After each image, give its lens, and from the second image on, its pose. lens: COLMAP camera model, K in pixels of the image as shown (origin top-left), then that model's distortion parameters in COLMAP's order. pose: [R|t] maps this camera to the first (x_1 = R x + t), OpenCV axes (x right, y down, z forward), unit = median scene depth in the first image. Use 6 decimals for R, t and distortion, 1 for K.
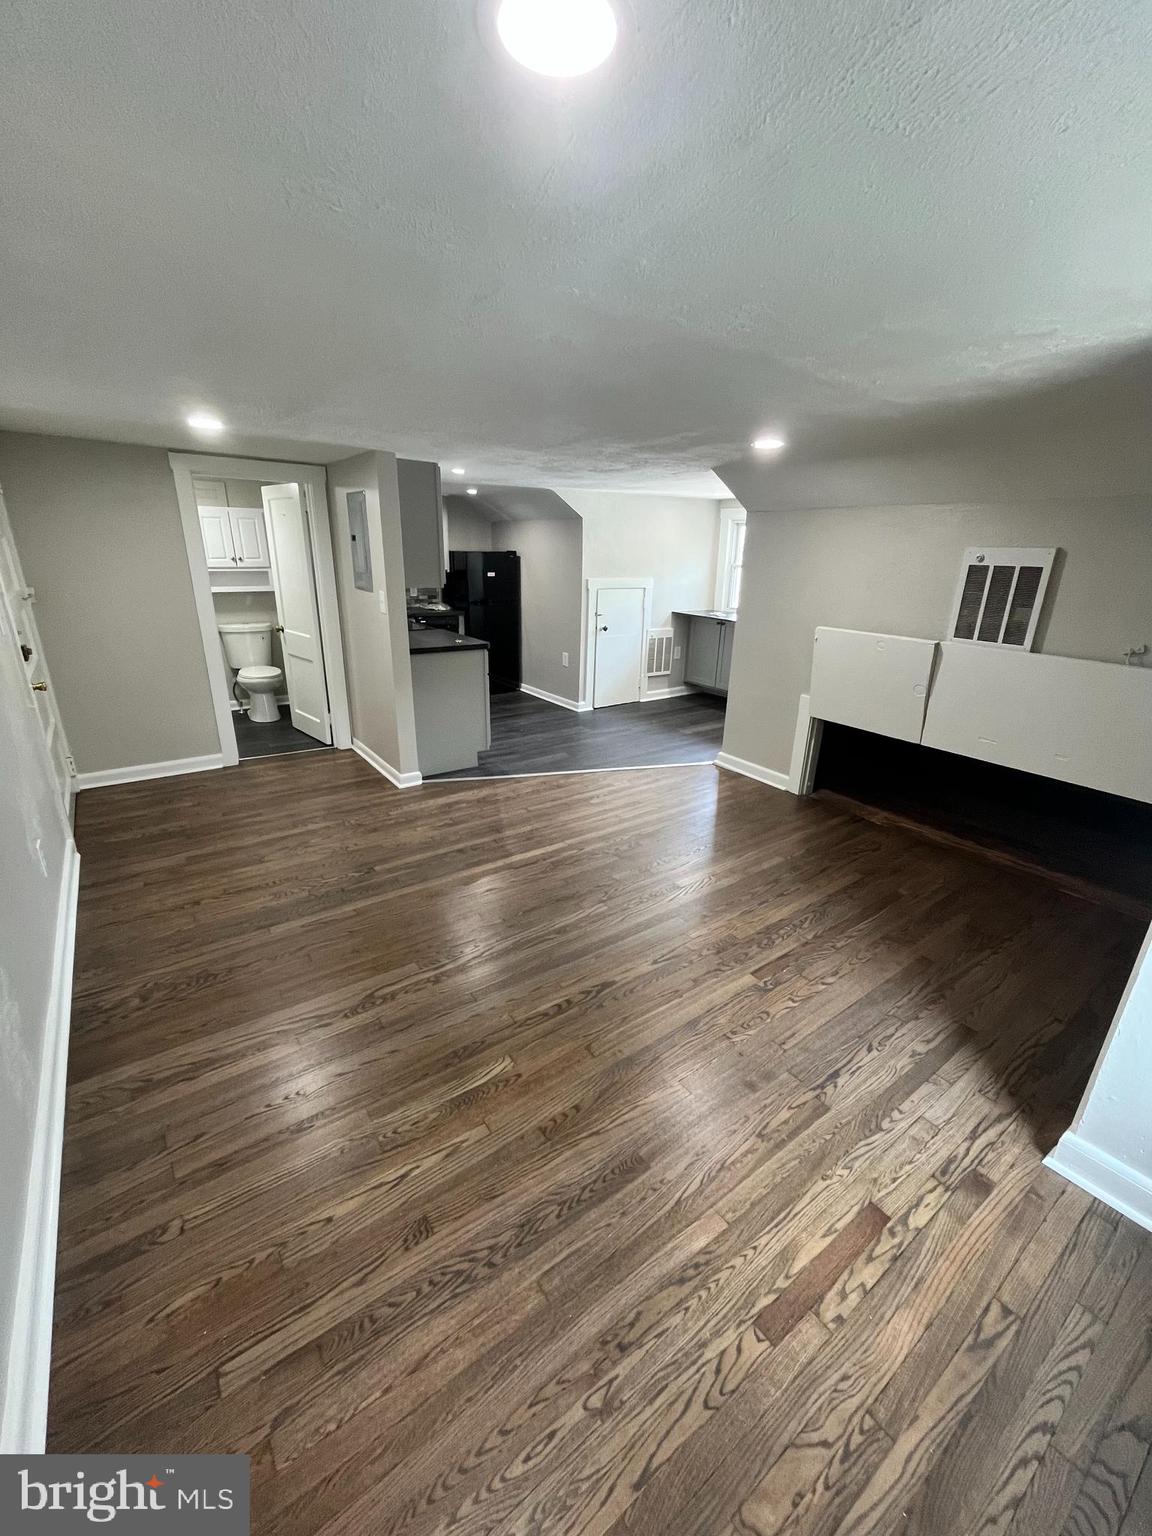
lens RADIAL K [[624.4, 0, 588.0], [0, 624.4, 776.0], [0, 0, 1]] dist [-0.002884, -0.000243]
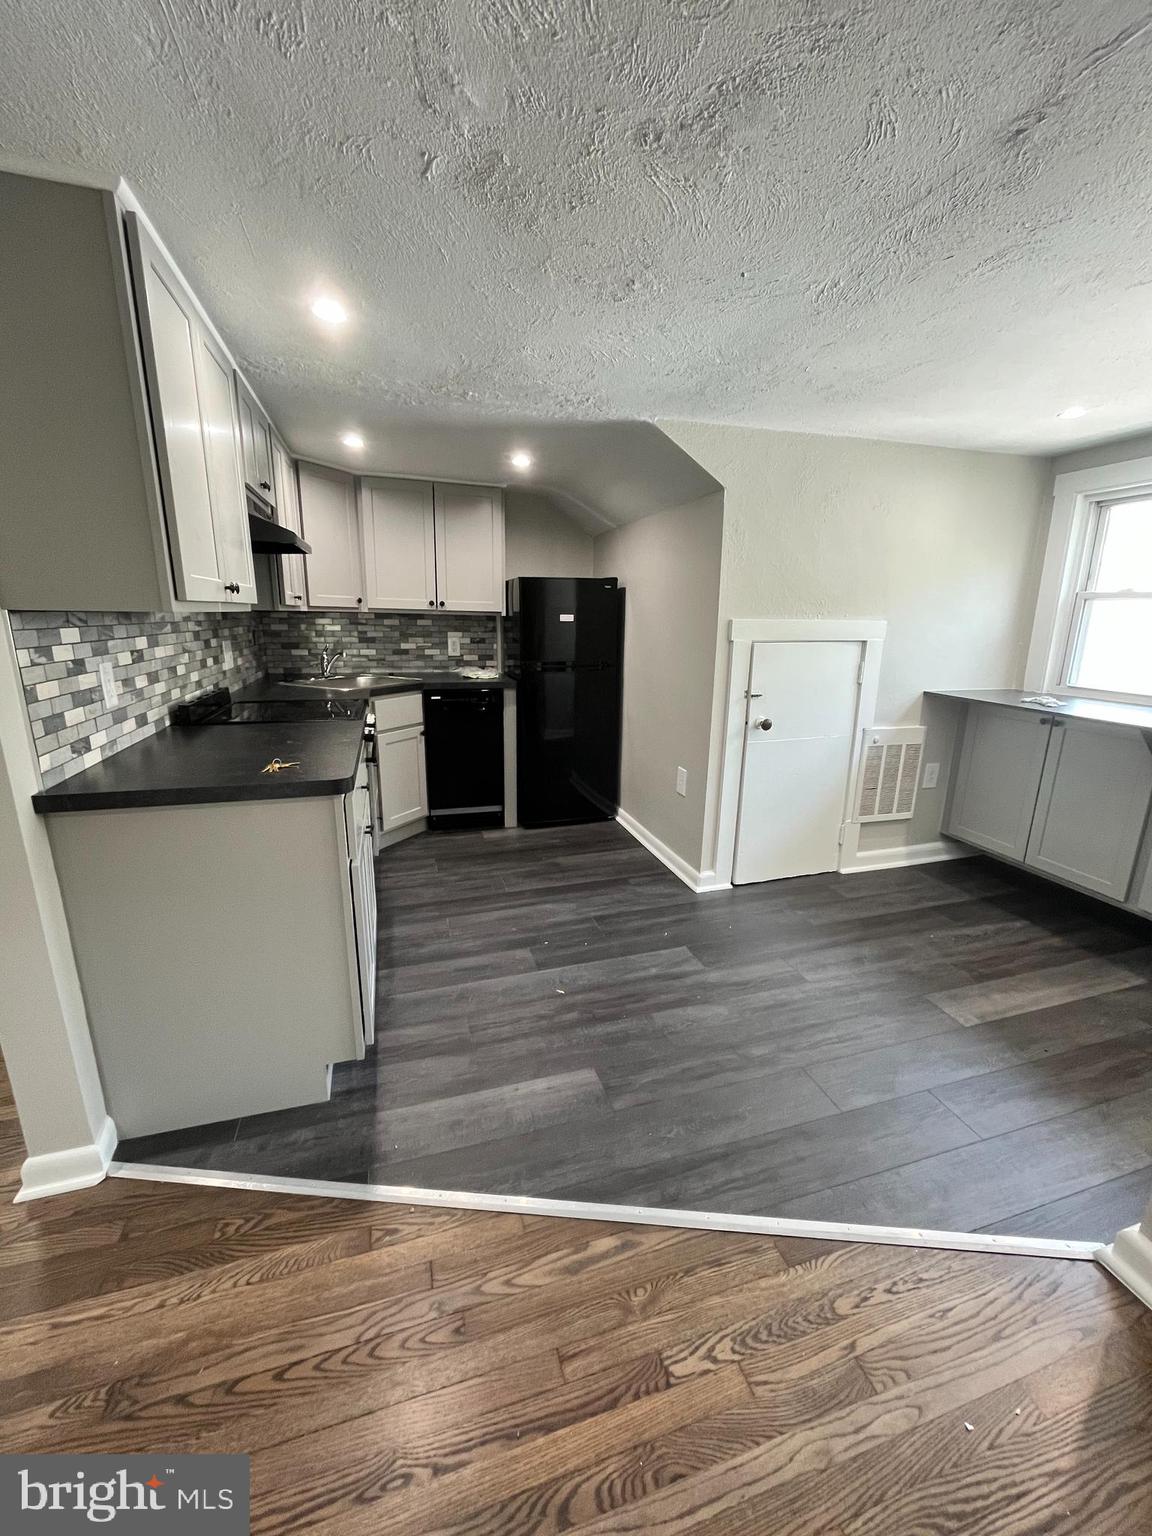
lens RADIAL K [[624.4, 0, 583.7], [0, 624.4, 774.3], [0, 0, 1]] dist [-0.002884, -0.000243]
pose [[0.943888, 0.069591, -0.322852, 0.065604], [-0.103796, 0.990523, -0.089947, -0.180591], [0.313532, 0.118411, 0.942166, 0.658443]]
